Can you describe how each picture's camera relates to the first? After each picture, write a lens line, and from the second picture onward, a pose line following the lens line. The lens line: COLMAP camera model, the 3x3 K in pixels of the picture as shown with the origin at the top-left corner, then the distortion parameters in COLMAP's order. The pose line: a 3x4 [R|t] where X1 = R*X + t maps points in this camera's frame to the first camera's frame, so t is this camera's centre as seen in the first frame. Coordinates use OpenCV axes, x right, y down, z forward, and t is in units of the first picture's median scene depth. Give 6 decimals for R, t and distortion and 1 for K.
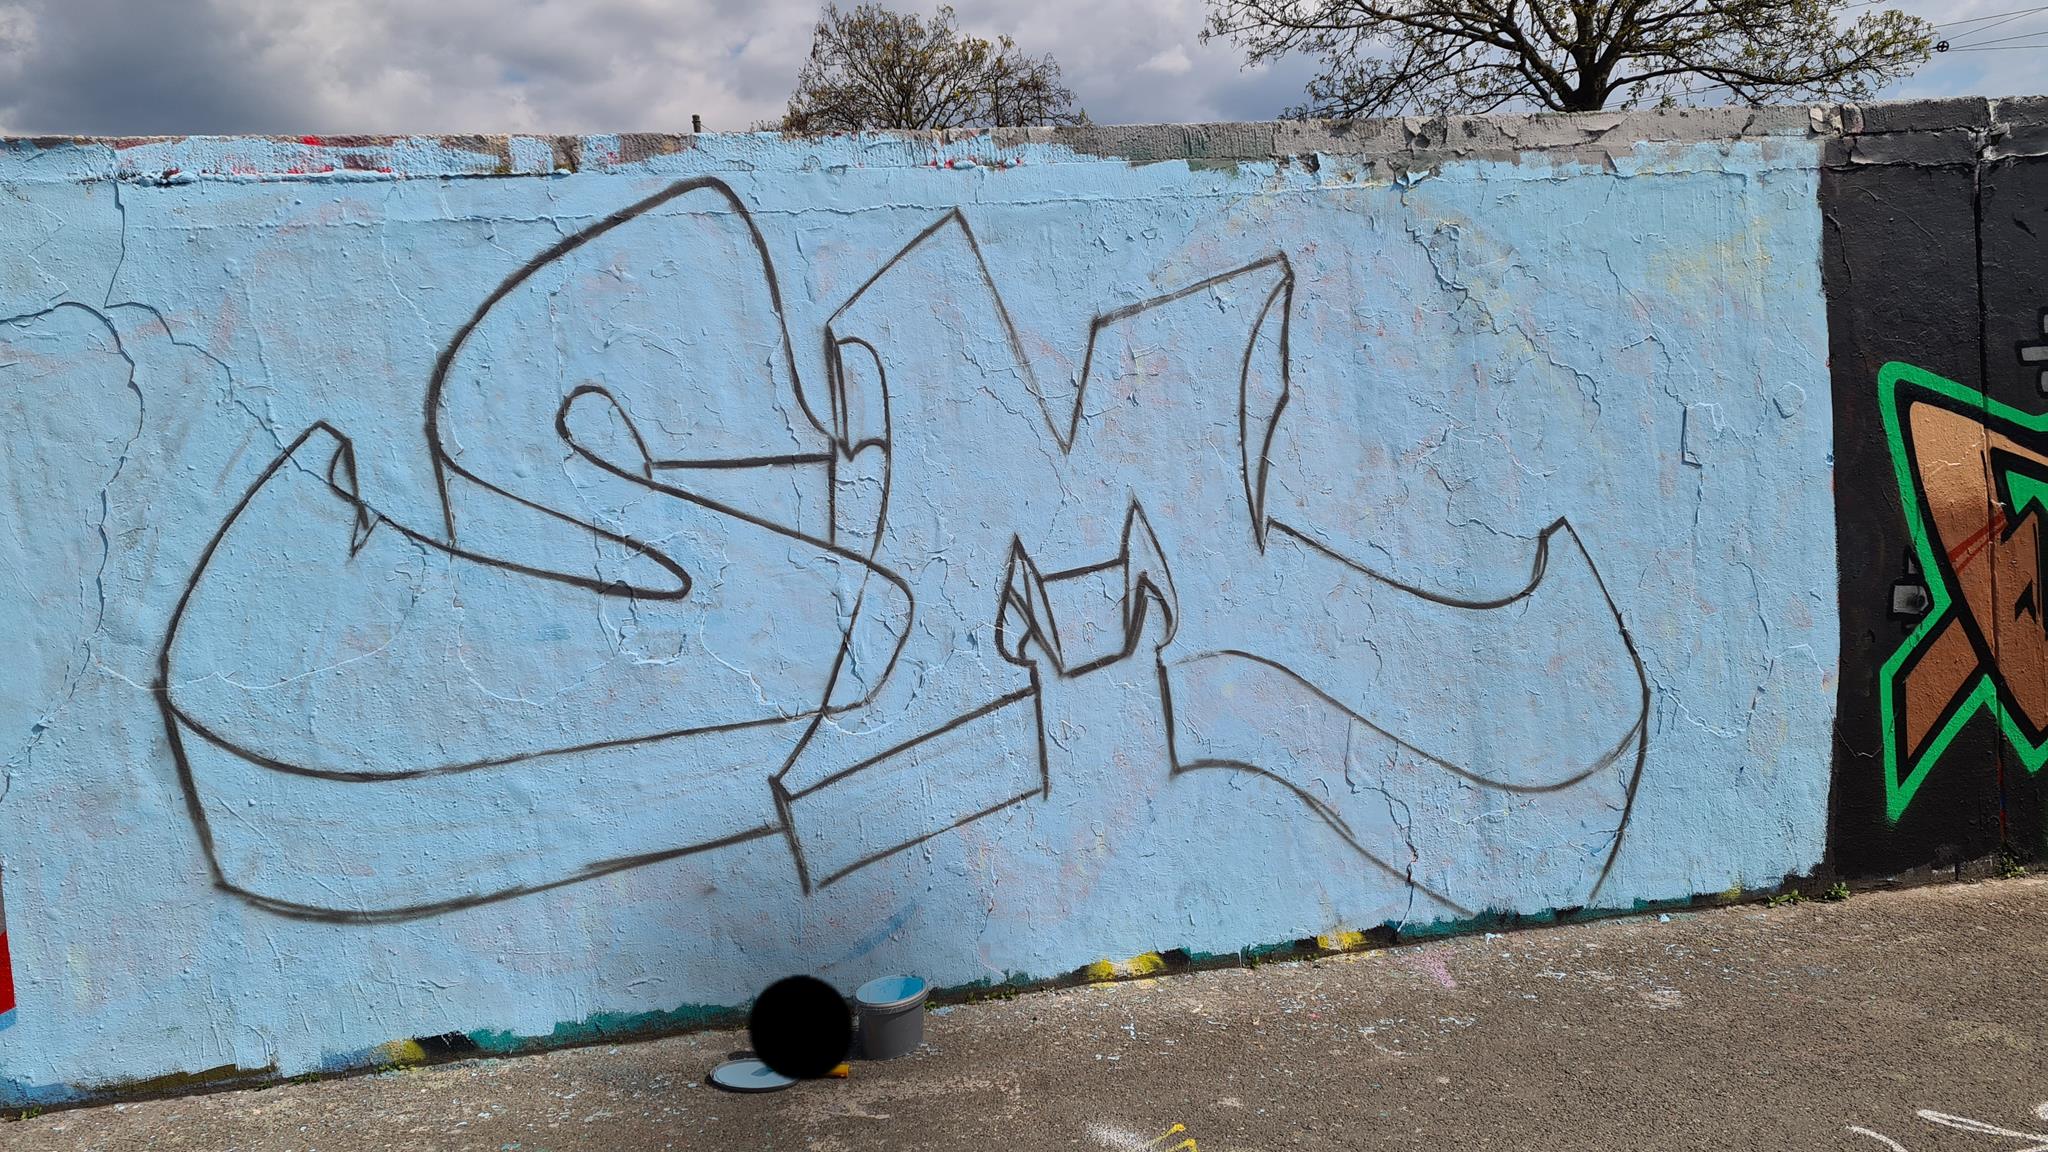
lens RADIAL K [[1576.6, 0, 1000.7], [0, 1576.6, 575.3], [0, 0, 1]] dist [0.086687, -0.078631]
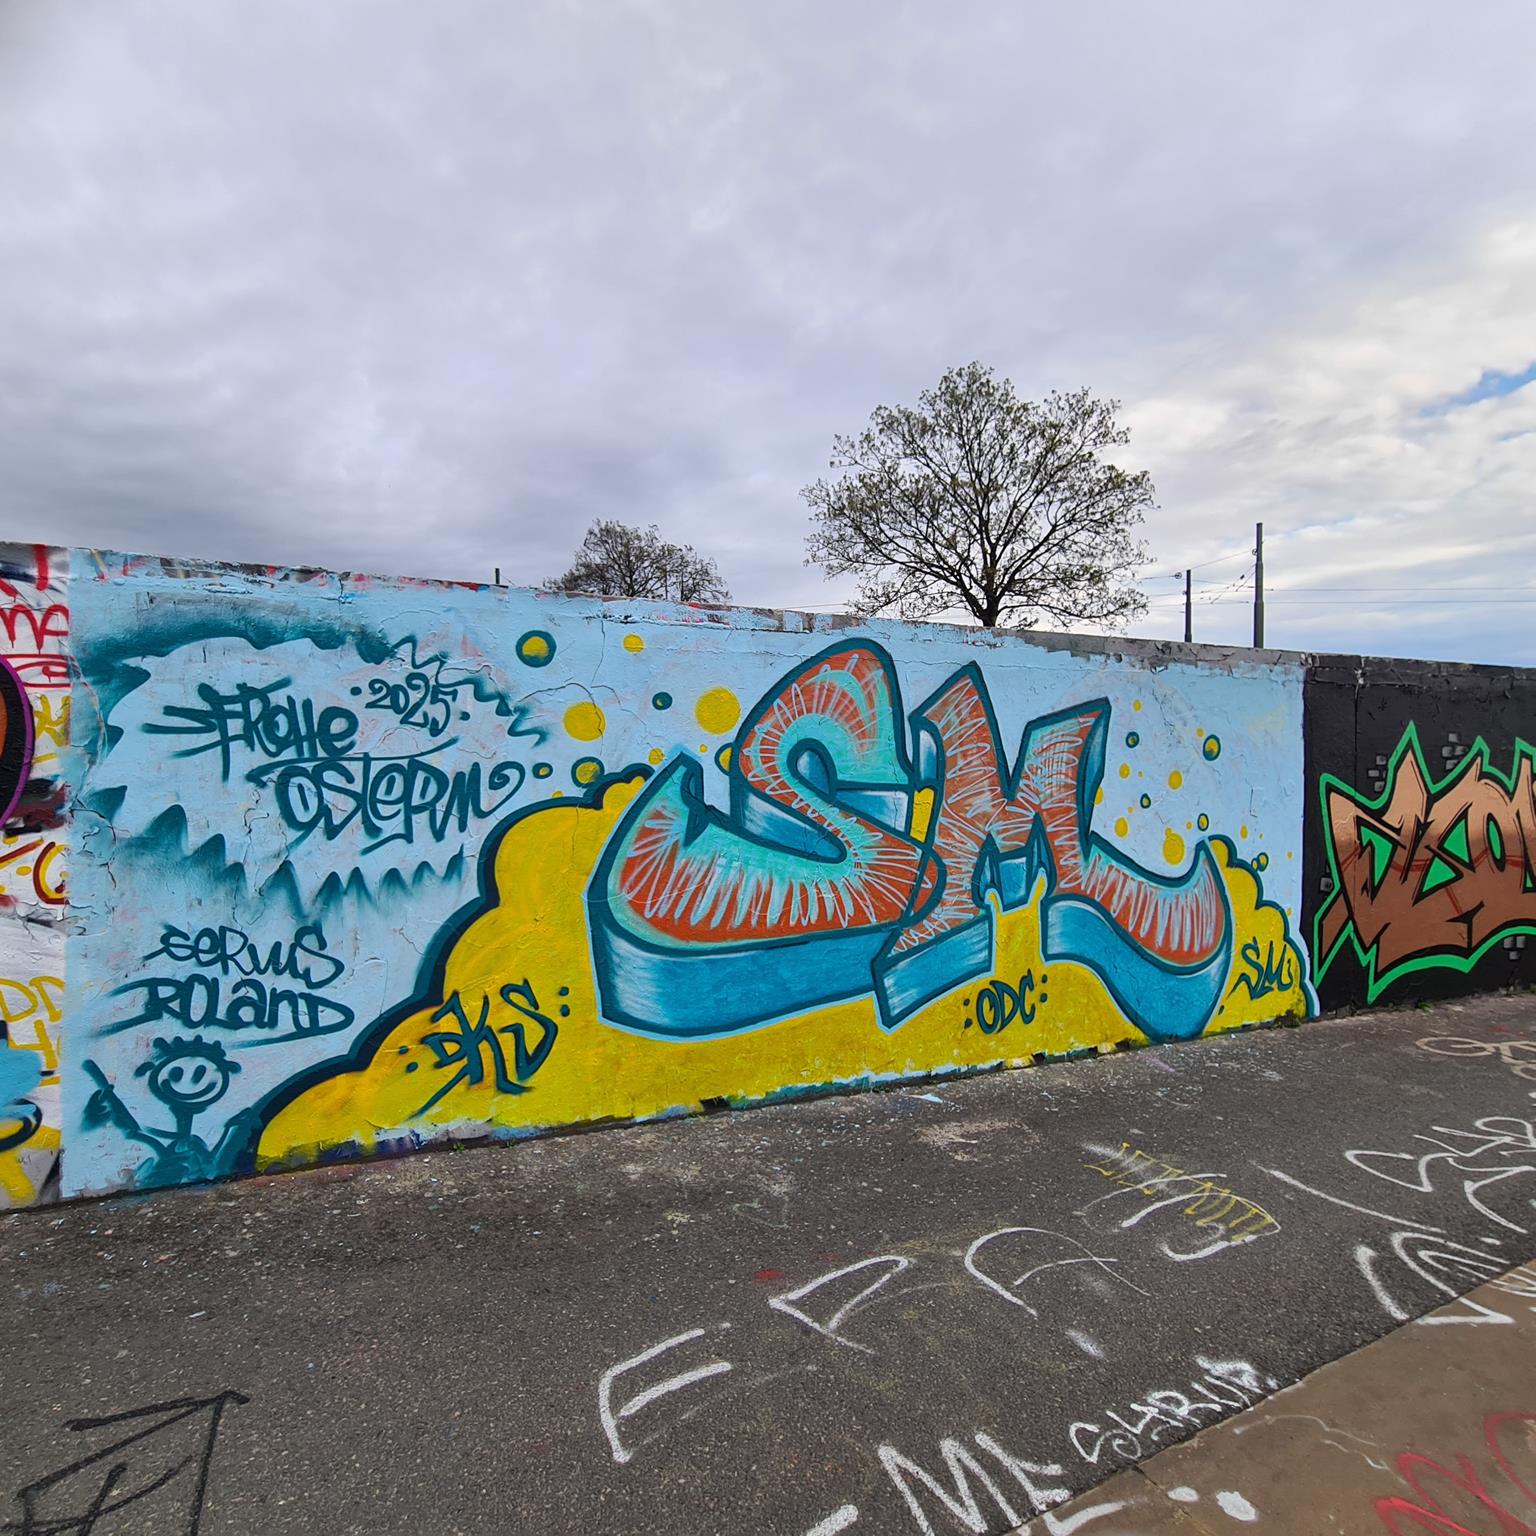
lens RADIAL K [[891.1, 0, 737.1], [0, 891.1, 799.2], [0, 0, 1]] dist [-0.003870, -0.000807]
pose [[0.978479, 0.058115, 0.197995, -0.473528], [-0.049069, 0.997528, -0.050296, -0.000151], [-0.200428, 0.039499, 0.978912, -0.001281]]
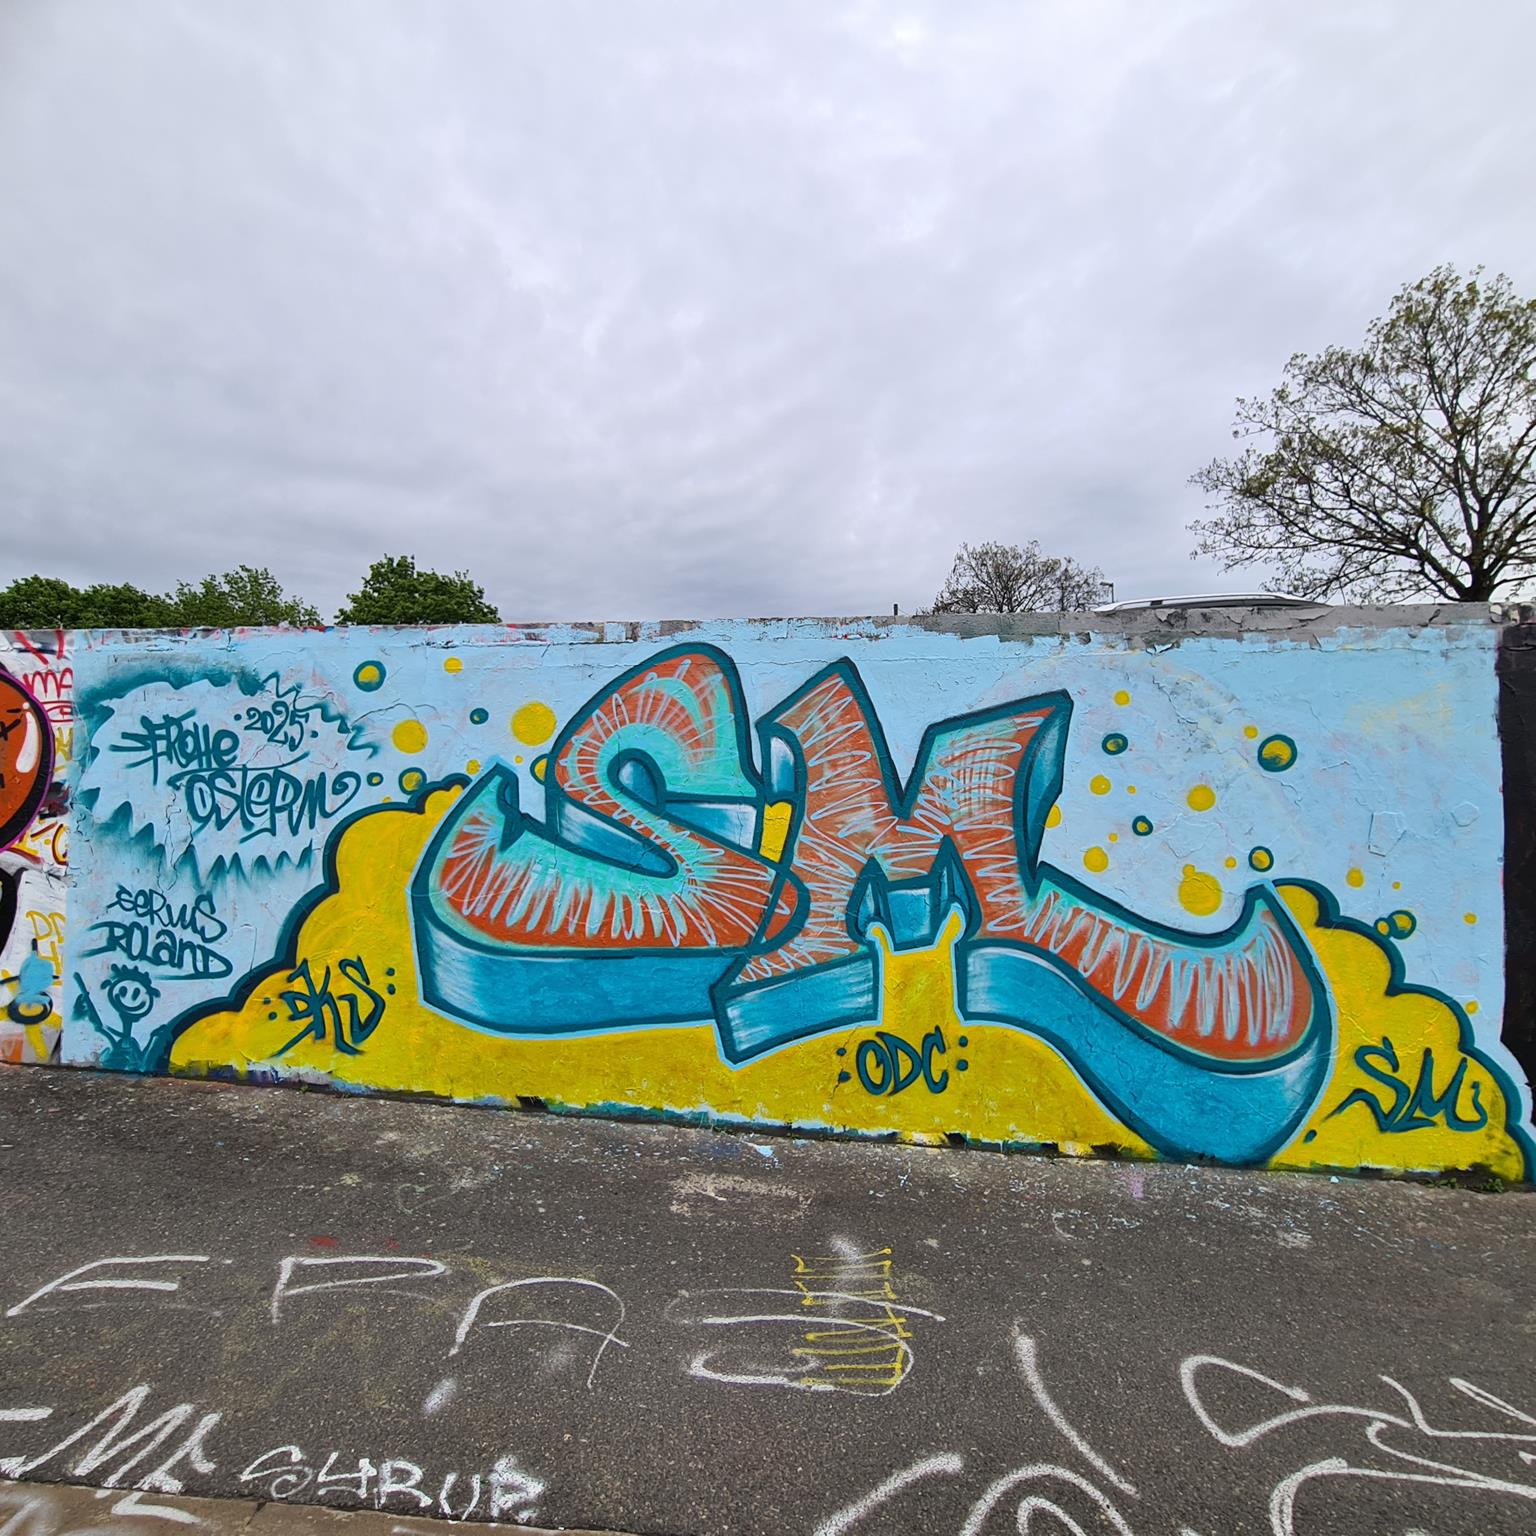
lens RADIAL K [[891.1, 0, 737.1], [0, 891.1, 799.2], [0, 0, 1]] dist [-0.003870, -0.000807]
pose [[0.930349, 0.072585, -0.359418, 0.195778], [-0.095730, 0.994297, -0.046997, -0.028681], [0.353957, 0.078131, 0.931992, 0.078953]]
